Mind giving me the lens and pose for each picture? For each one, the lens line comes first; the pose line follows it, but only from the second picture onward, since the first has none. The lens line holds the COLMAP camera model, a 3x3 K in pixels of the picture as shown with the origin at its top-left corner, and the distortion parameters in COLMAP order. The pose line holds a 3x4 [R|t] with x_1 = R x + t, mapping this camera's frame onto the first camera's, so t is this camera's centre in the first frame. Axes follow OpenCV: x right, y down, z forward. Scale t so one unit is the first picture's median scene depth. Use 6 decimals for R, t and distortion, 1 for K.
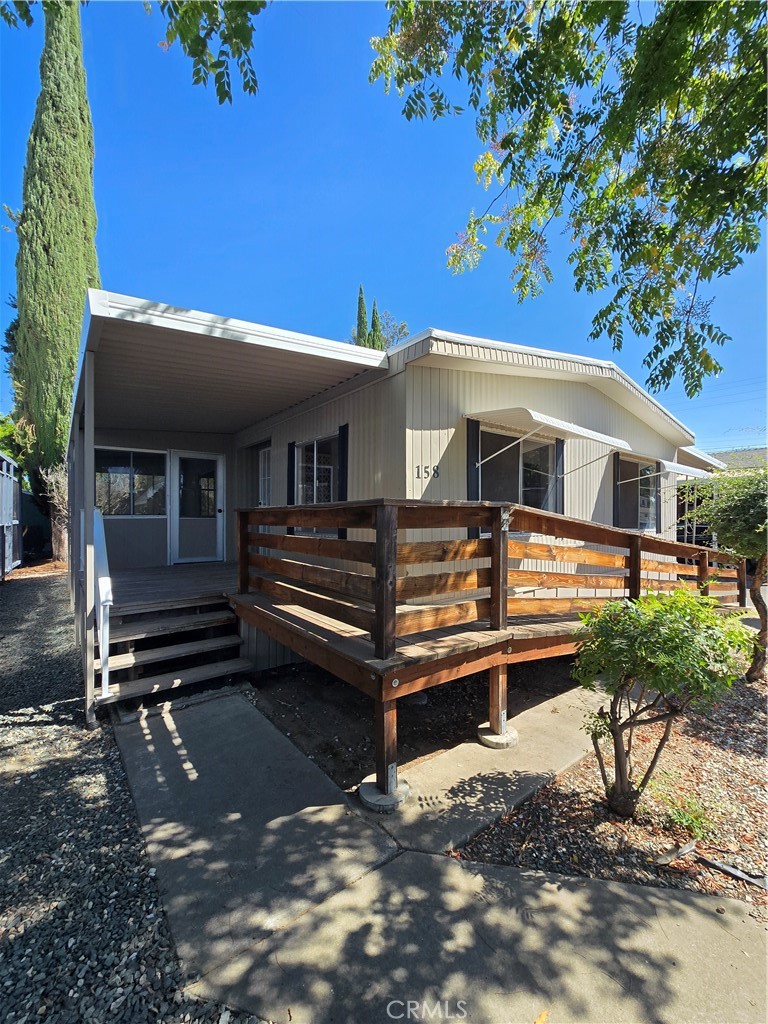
lens RADIAL K [[418.3, 0, 384.0], [0, 418.3, 513.9], [0, 0, 1]] dist [-0.004443, 0.000505]
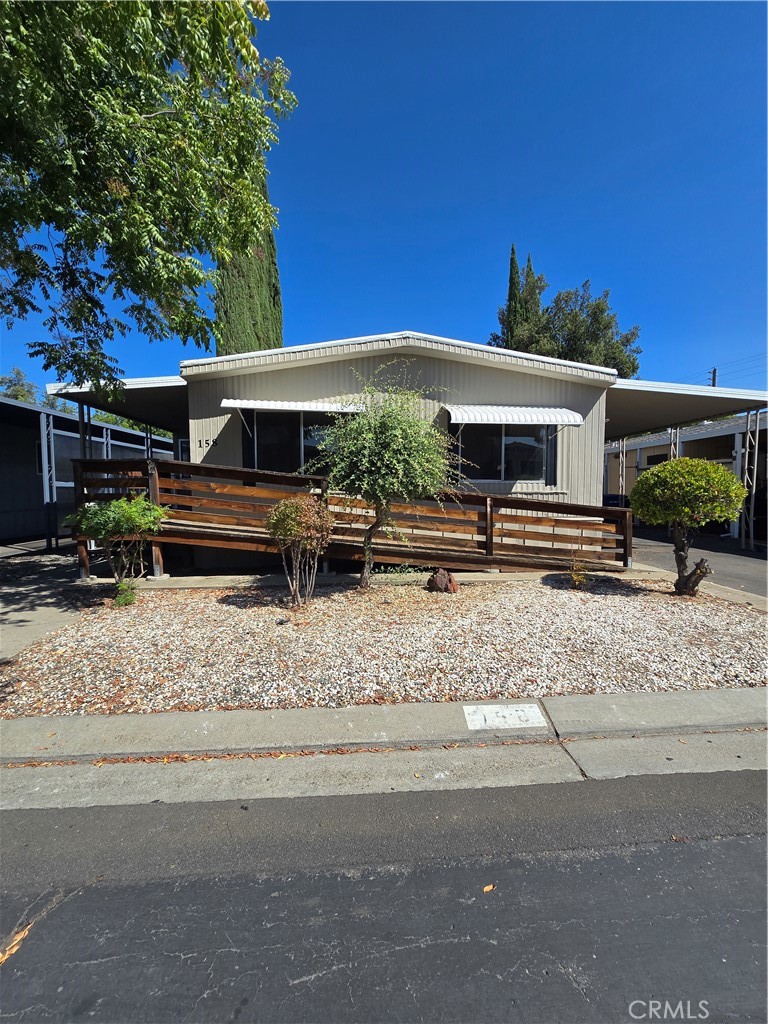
lens RADIAL K [[418.3, 0, 385.4], [0, 418.3, 514.1], [0, 0, 1]] dist [-0.004443, 0.000505]
pose [[0.825604, 0.023808, -0.563748, 1.626497], [0.011993, 0.998143, 0.059717, 0.090866], [0.564123, -0.056064, 0.823785, -0.001223]]
